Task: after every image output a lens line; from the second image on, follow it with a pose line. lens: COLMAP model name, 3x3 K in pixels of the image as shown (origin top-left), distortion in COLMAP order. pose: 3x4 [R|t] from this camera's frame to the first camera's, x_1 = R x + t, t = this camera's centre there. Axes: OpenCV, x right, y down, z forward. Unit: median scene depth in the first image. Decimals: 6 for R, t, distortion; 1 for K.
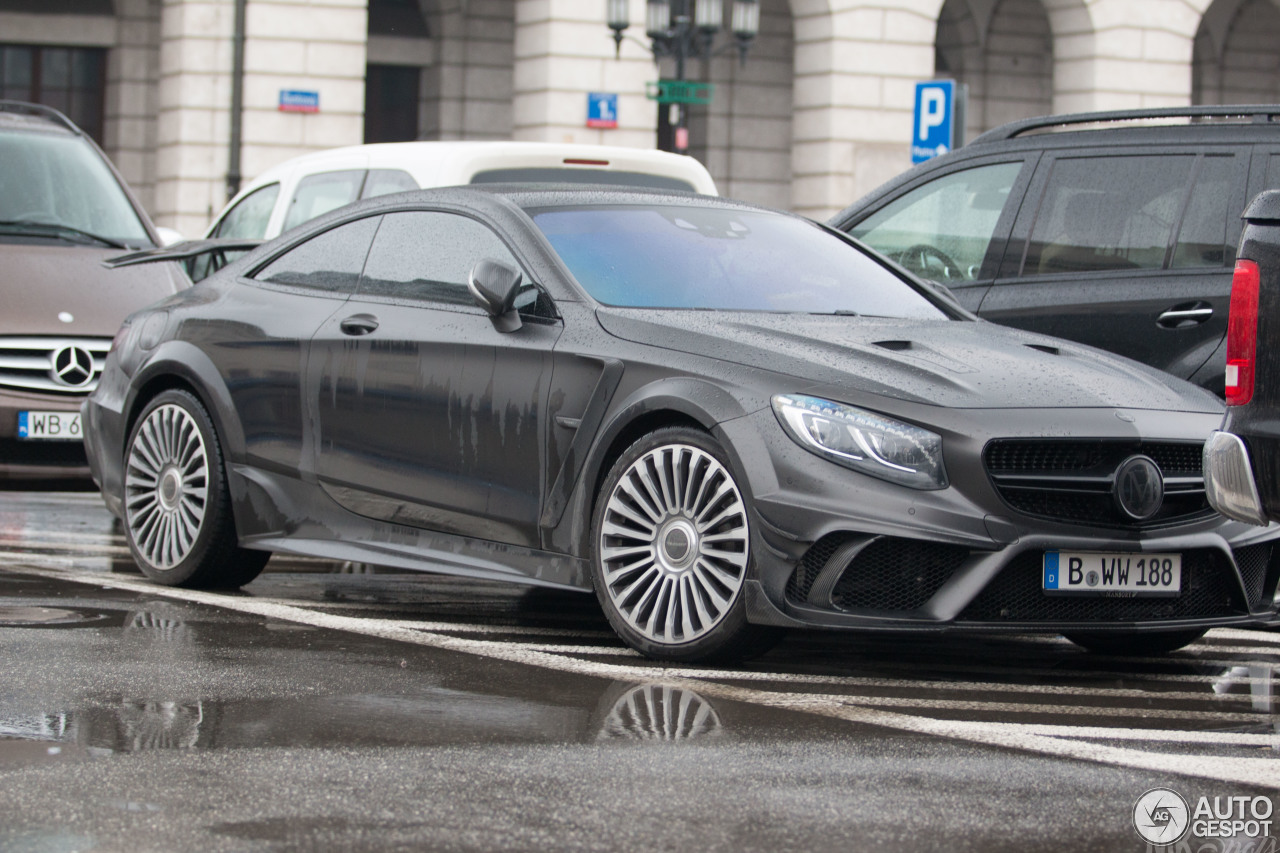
lens RADIAL K [[4393.7, 0, 640.0], [0, 4393.7, 426.5], [0, 0, 1]] dist [-0.220084, -2.418522]
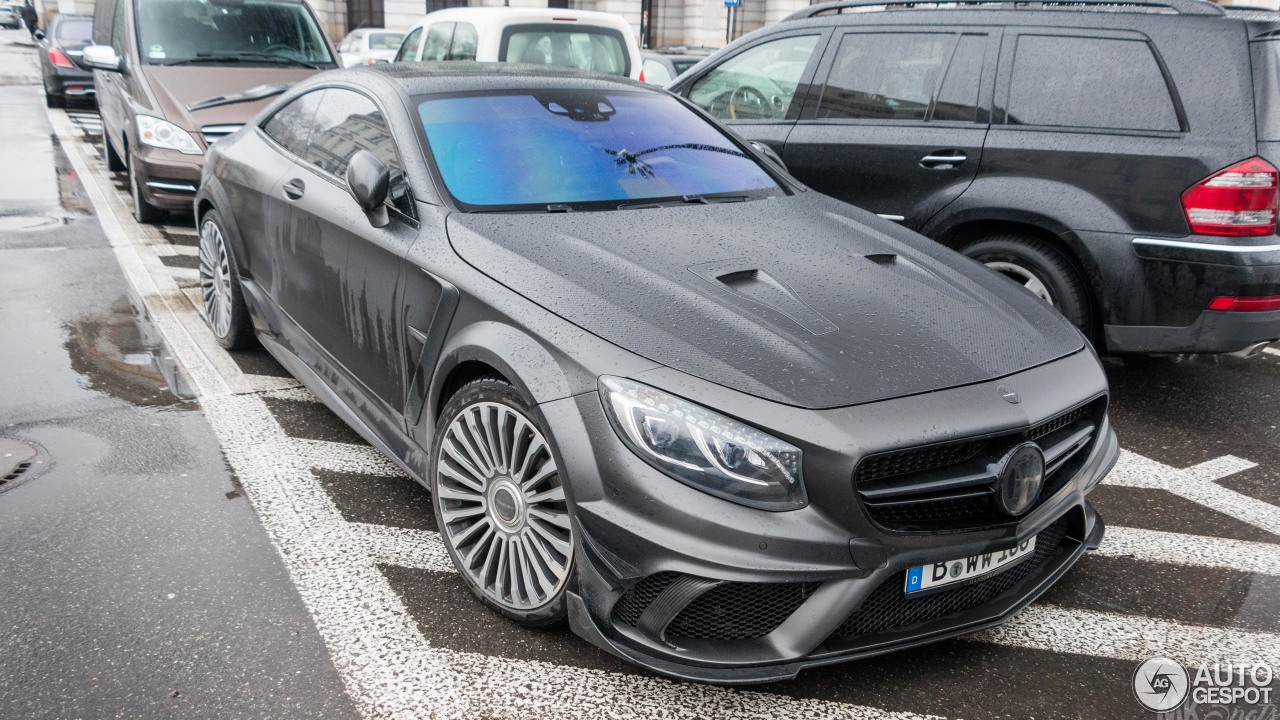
lens RADIAL K [[1041.2, 0, 641.1], [0, 1041.2, 386.9], [0, 0, 1]] dist [0.002844, 0.002134]
pose [[0.999957, 0.006409, -0.006754, 0.038662], [-0.004123, 0.955176, 0.296011, -0.063418], [0.008349, -0.295970, 0.955161, 0.789759]]
